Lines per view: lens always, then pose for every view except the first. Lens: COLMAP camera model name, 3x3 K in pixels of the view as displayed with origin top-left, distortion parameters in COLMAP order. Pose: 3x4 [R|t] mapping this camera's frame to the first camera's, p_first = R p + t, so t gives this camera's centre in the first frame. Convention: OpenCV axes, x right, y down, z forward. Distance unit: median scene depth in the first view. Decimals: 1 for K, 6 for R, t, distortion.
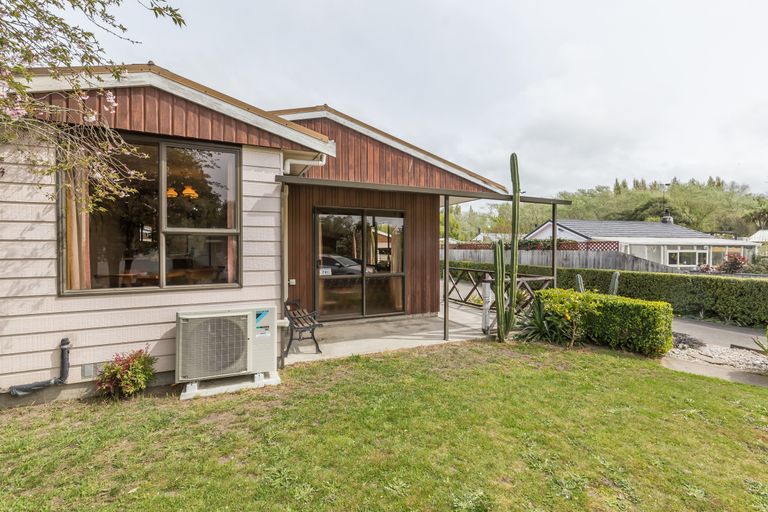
lens RADIAL K [[339.5, 0, 383.5], [0, 339.5, 250.1], [0, 0, 1]] dist [-0.001469, -0.000178]
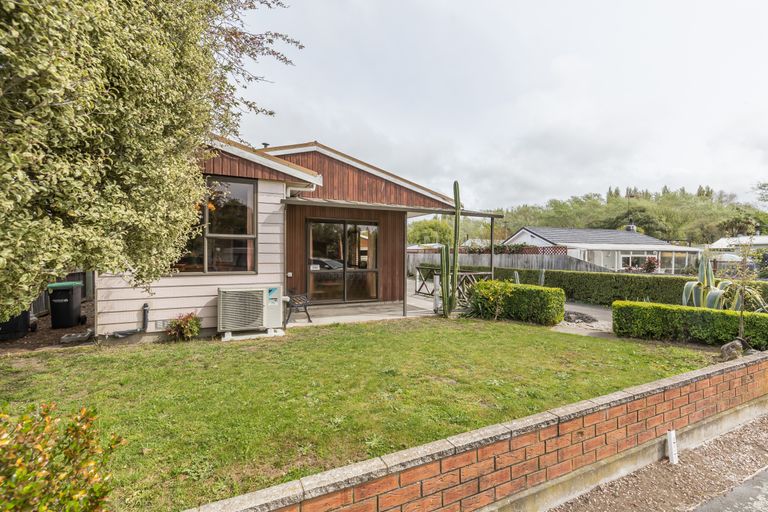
lens RADIAL K [[344.2, 0, 415.7], [0, 344.2, 254.1], [0, 0, 1]] dist [0.001307, 0.000161]
pose [[0.993591, 0.002346, 0.113014, 0.069303], [-0.001854, 0.999988, -0.004457, 0.018387], [-0.113023, 0.004219, 0.993583, -0.394015]]
